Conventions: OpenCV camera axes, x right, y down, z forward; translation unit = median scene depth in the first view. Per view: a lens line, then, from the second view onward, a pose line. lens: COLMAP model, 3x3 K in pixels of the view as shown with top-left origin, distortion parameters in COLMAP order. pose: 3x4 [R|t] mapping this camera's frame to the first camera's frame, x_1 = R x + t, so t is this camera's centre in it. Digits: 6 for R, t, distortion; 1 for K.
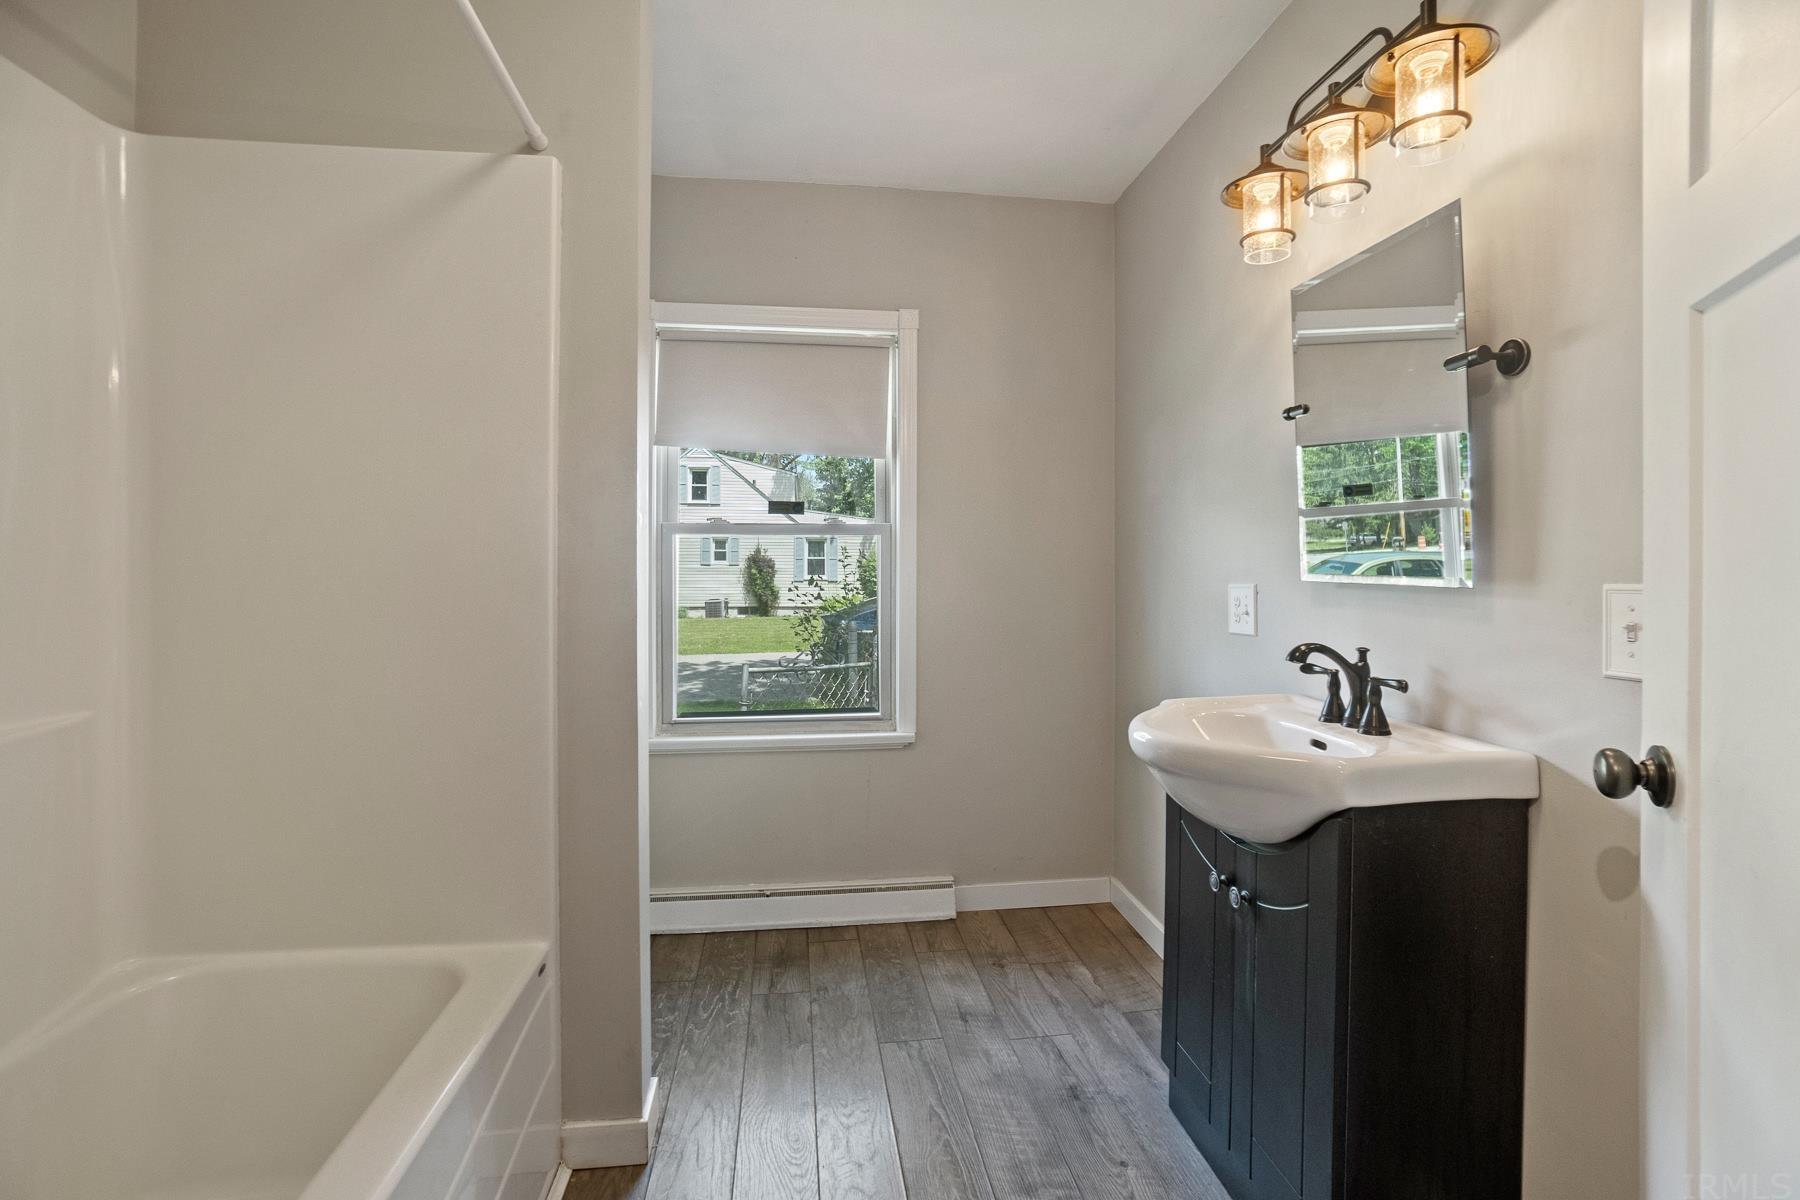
lens RADIAL K [[817.5, 0, 901.5], [0, 817.5, 577.1], [0, 0, 1]] dist [-0.066582, 0.027041]
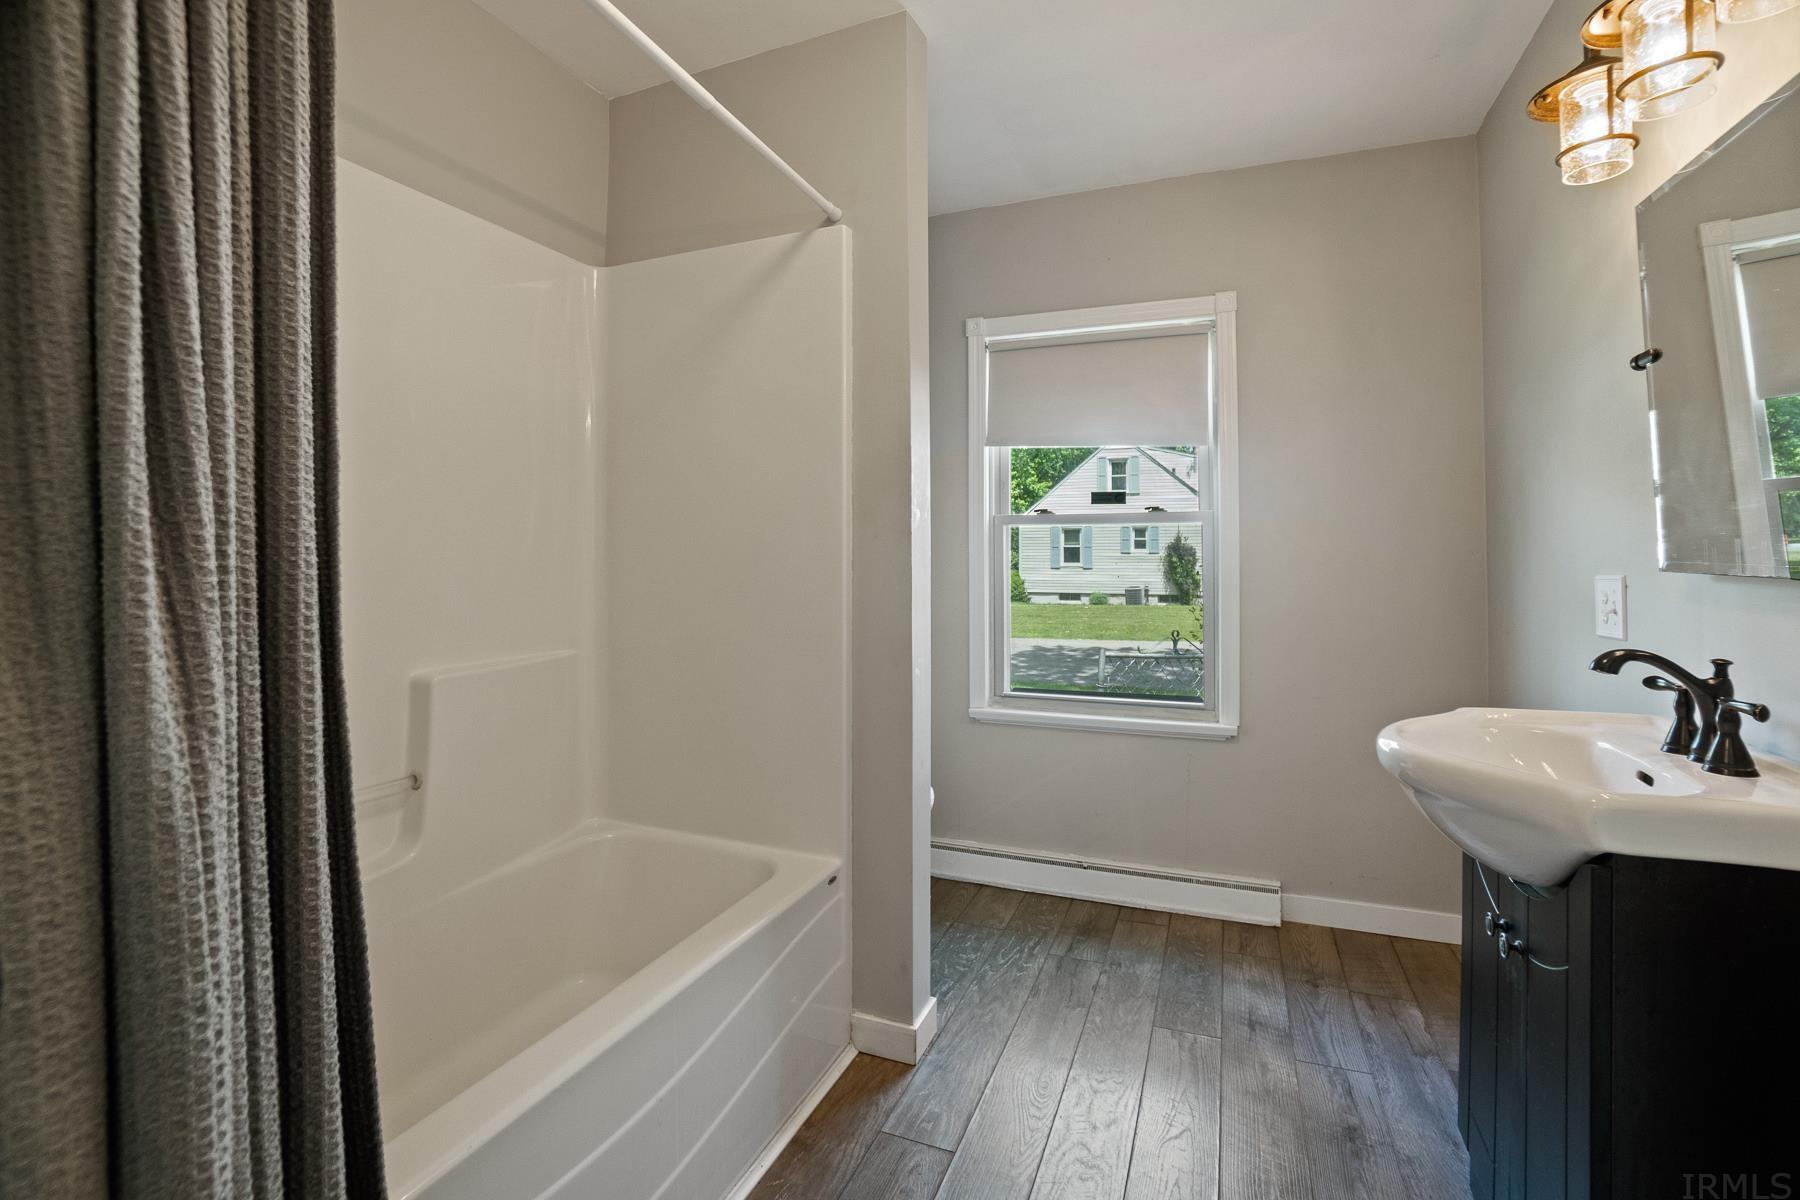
lens RADIAL K [[789.3, 0, 897.4], [0, 789.3, 558.6], [0, 0, 1]] dist [-0.058037, 0.017047]
pose [[0.871515, 0.000853, -0.490369, 0.165387], [-0.004793, 0.999966, -0.006778, 0.000084], [0.490346, 0.008258, 0.871489, -0.009993]]
